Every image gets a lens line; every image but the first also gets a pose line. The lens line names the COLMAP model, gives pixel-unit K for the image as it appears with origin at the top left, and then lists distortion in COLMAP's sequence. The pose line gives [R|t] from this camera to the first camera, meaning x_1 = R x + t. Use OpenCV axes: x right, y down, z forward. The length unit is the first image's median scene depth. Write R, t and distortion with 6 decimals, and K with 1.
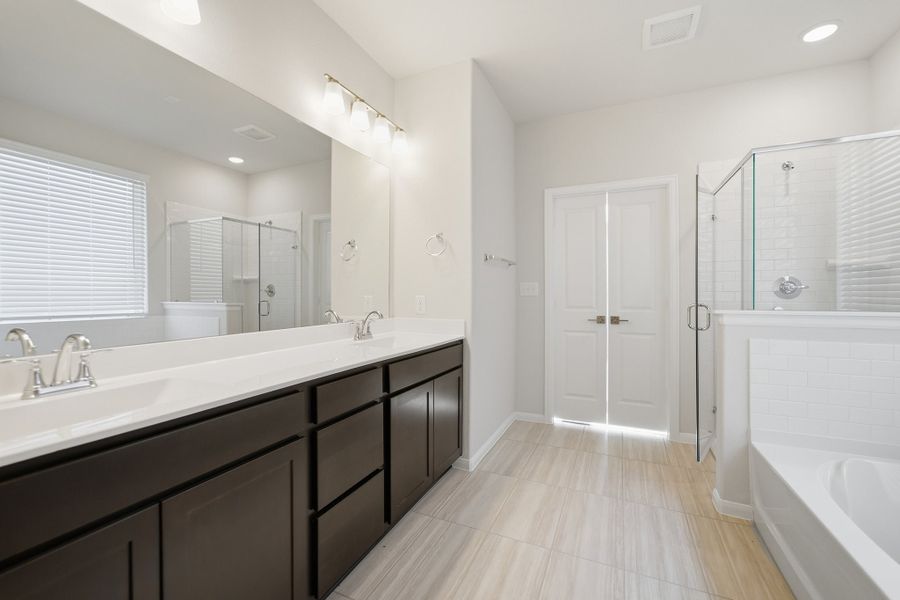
lens RADIAL K [[372.4, 0, 448.1], [0, 372.4, 297.4], [0, 0, 1]] dist [-0.001889, 0.000404]
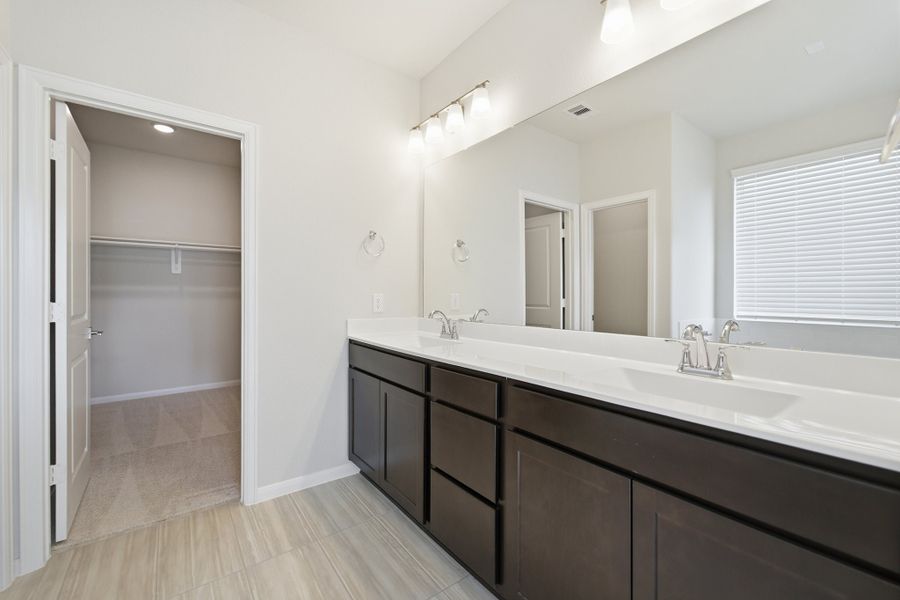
lens RADIAL K [[372.4, 0, 448.1], [0, 372.4, 297.4], [0, 0, 1]] dist [-0.001889, 0.000404]
pose [[-0.459771, 0.003204, -0.888032, 0.590545], [-0.011479, 0.999889, 0.009551, -0.006360], [0.887963, 0.014585, -0.459683, 1.275525]]
